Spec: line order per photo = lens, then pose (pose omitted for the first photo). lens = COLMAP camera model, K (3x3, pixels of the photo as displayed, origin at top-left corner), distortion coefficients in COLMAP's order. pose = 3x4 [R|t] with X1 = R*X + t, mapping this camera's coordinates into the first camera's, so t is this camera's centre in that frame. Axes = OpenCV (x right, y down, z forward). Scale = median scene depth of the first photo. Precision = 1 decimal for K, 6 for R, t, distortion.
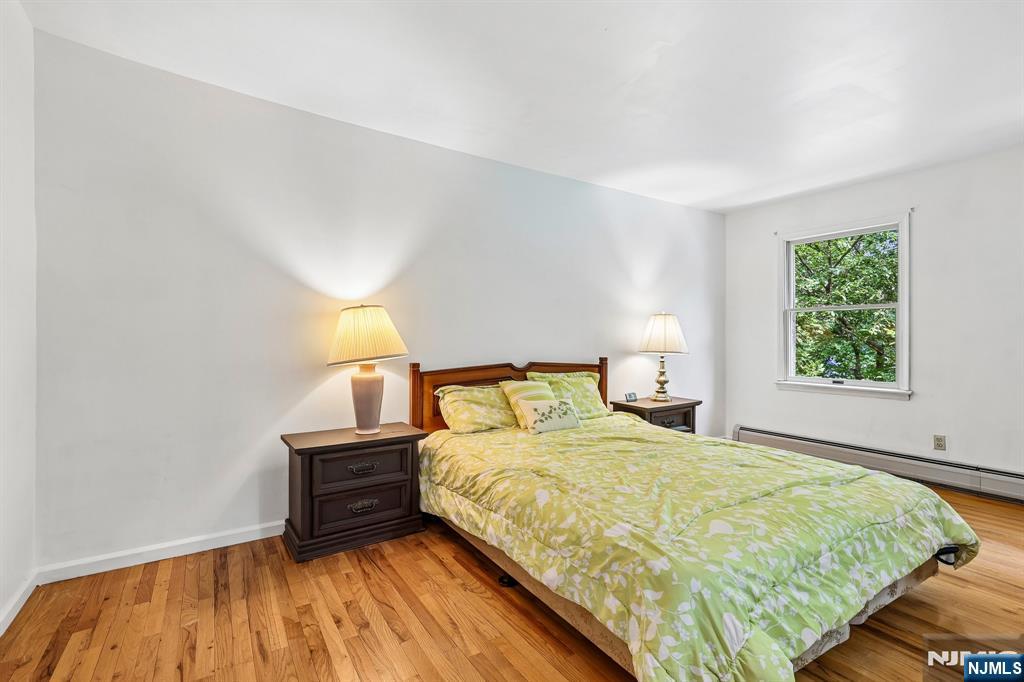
lens RADIAL K [[461.9, 0, 515.0], [0, 461.9, 336.9], [0, 0, 1]] dist [0.000789, 0.000245]
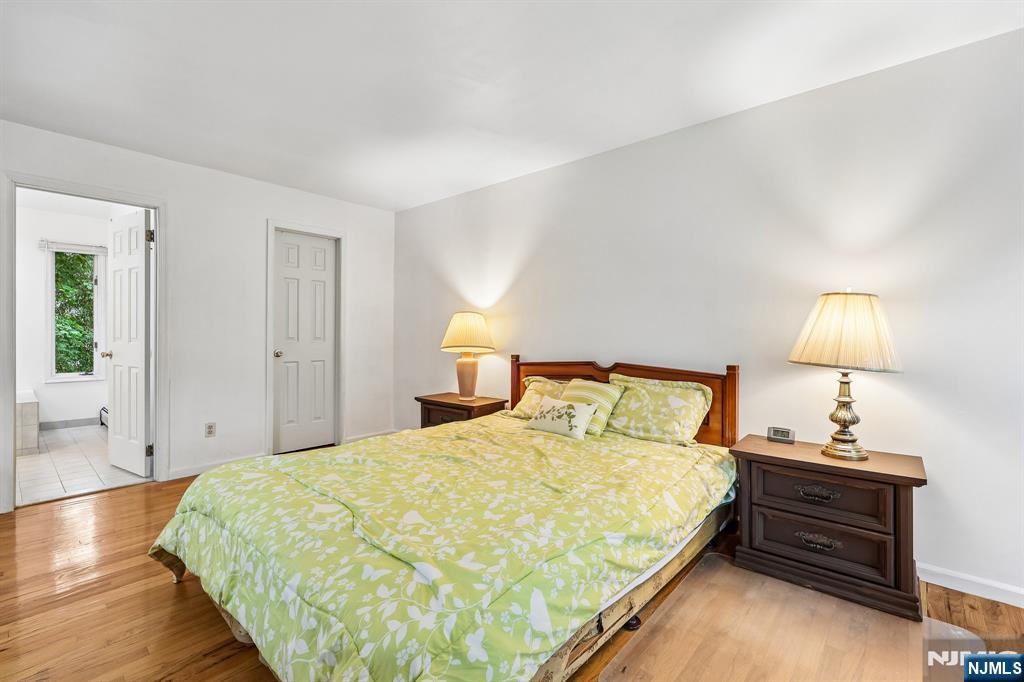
lens RADIAL K [[431.8, 0, 517.5], [0, 431.8, 339.2], [0, 0, 1]] dist [0.000209, 0.000116]
pose [[0.307509, 0.008908, -0.951504, 0.764126], [-0.013496, 0.999896, 0.004999, 0.007967], [0.951450, 0.011304, 0.307597, 0.561779]]
